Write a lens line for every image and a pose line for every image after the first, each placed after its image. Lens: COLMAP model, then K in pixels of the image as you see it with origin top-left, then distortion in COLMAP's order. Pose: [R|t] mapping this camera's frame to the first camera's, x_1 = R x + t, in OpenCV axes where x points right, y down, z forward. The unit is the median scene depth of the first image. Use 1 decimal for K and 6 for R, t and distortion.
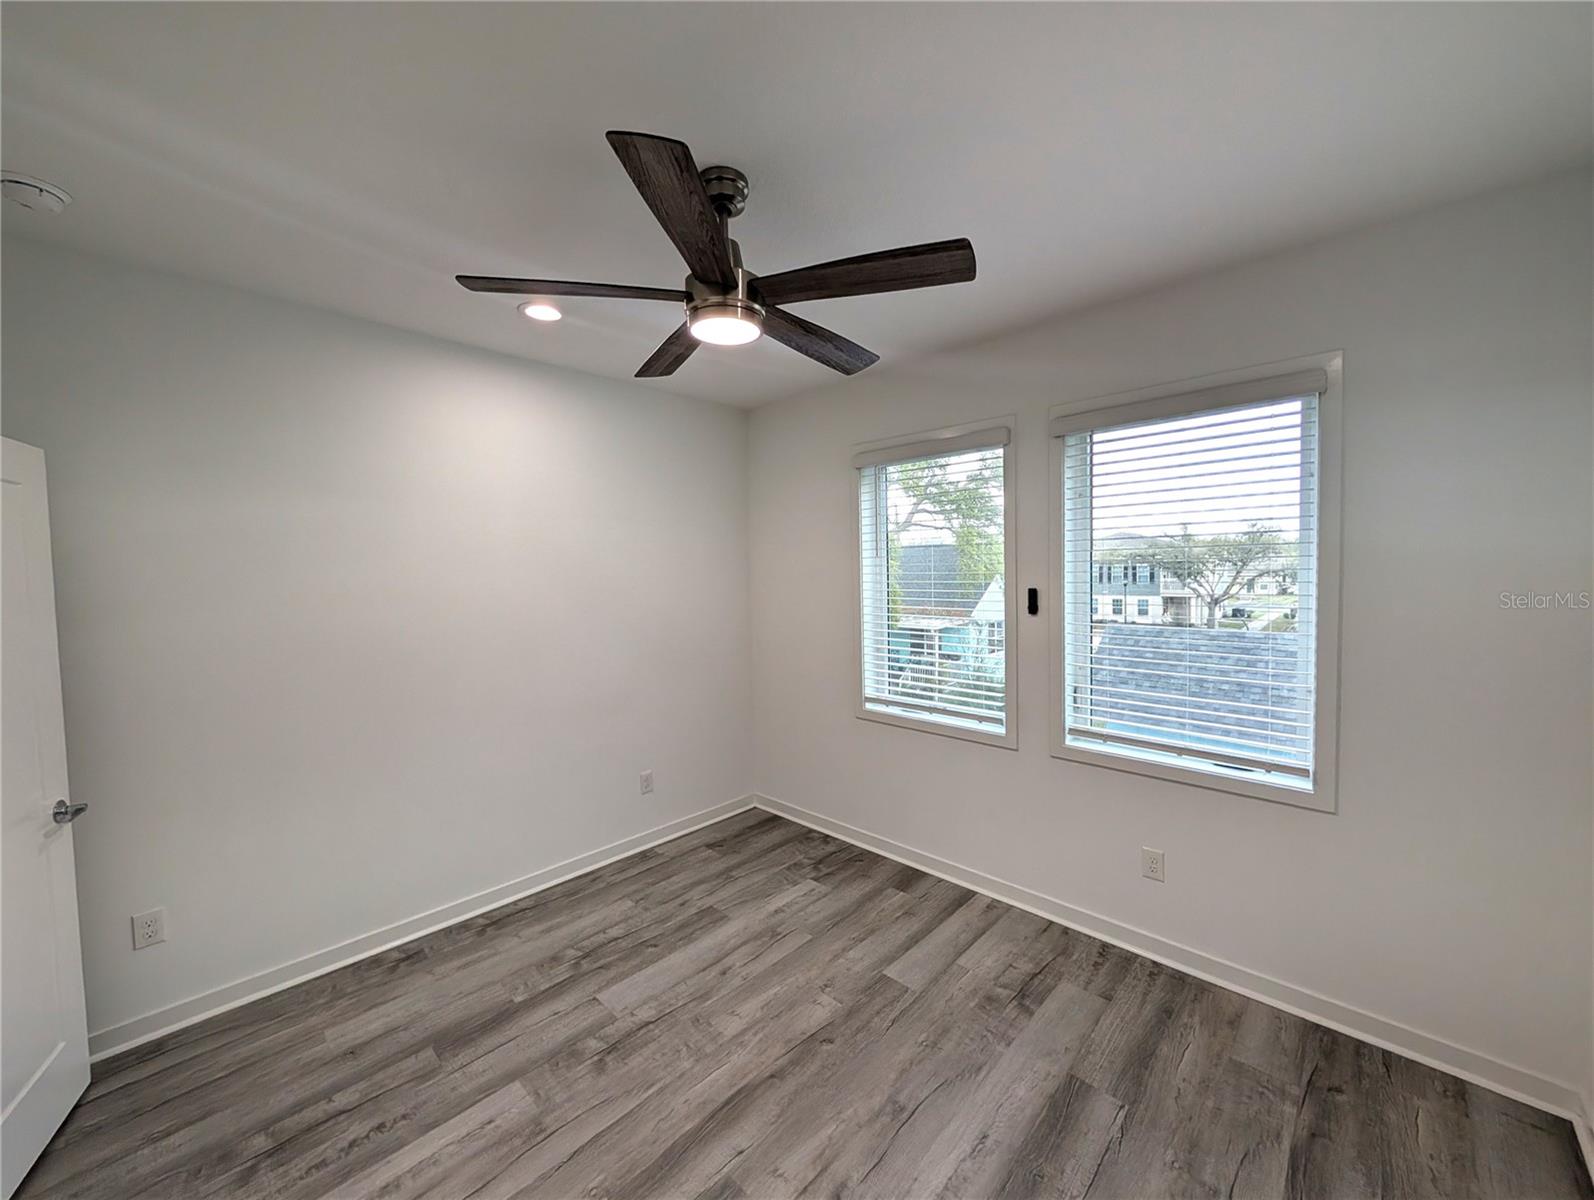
lens RADIAL K [[610.1, 0, 795.5], [0, 610.1, 593.4], [0, 0, 1]] dist [0.000504, 0.000199]
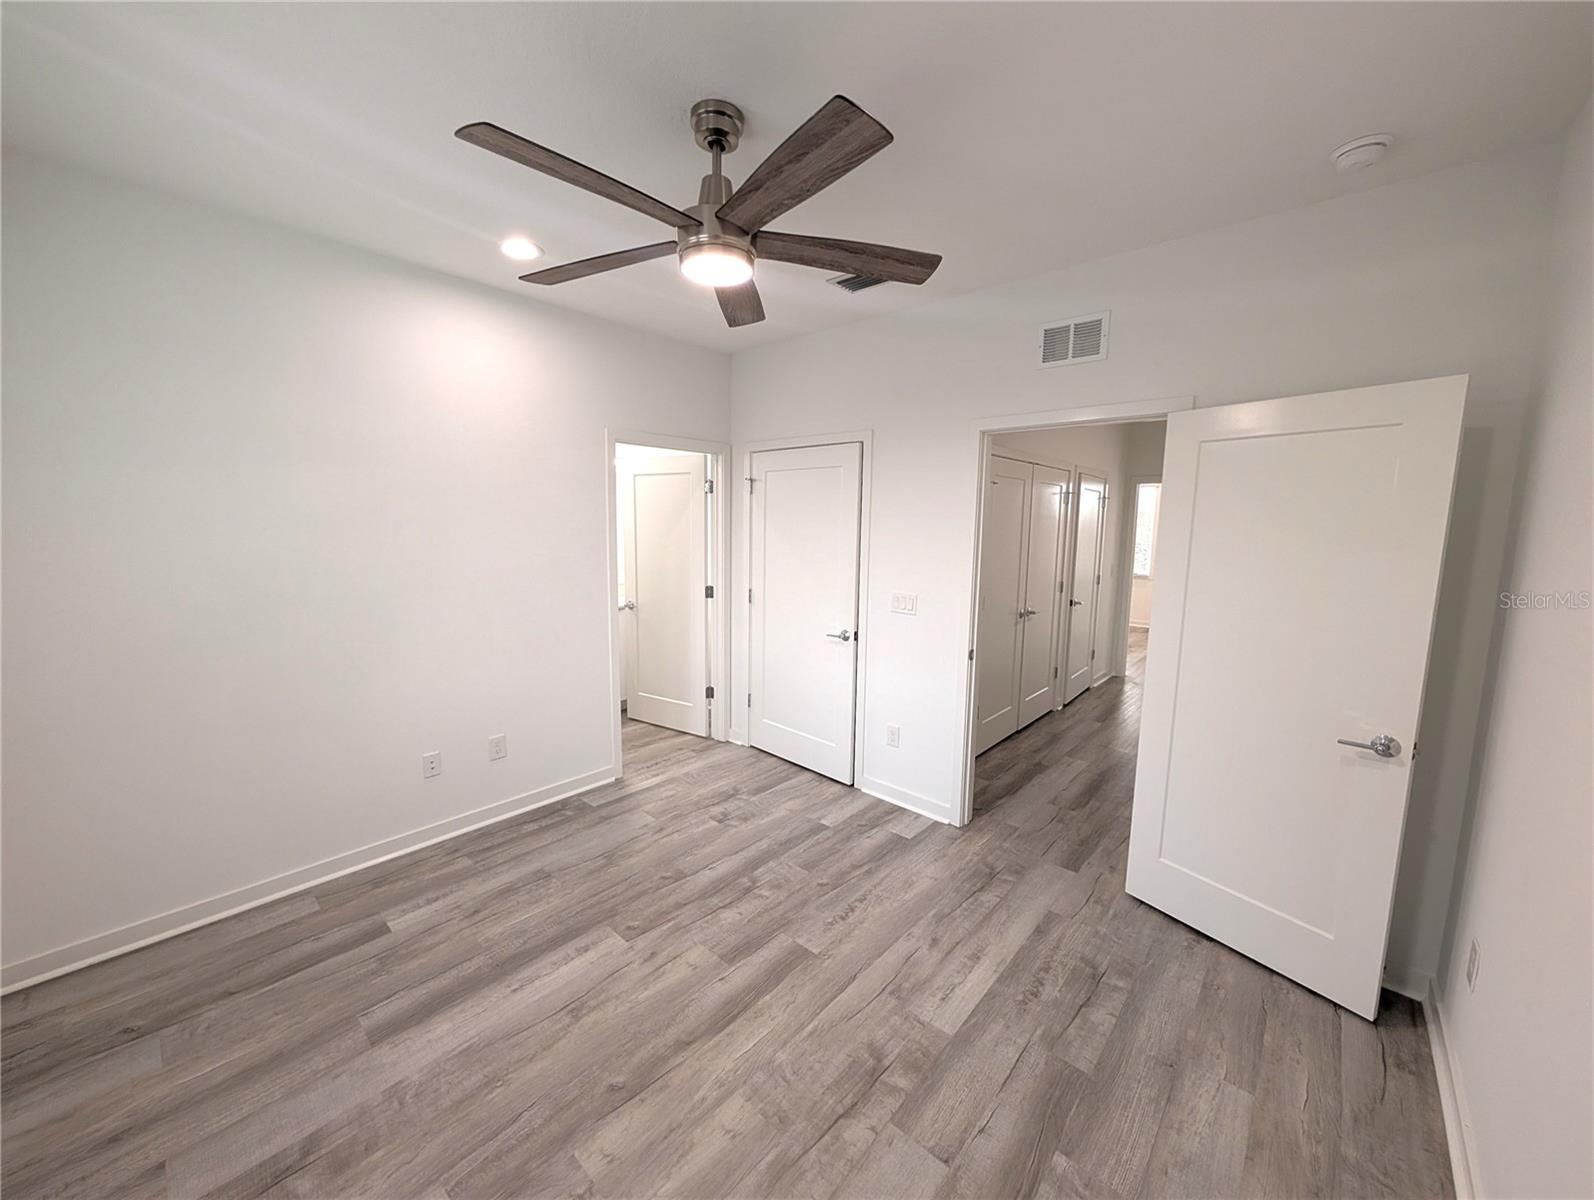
lens RADIAL K [[610.1, 0, 795.5], [0, 610.1, 593.4], [0, 0, 1]] dist [0.000504, 0.000199]
pose [[-0.999273, 0.007163, -0.037447, -0.148183], [0.001090, 0.987157, 0.159747, -0.047040], [0.038110, 0.159590, -0.986448, 1.558074]]
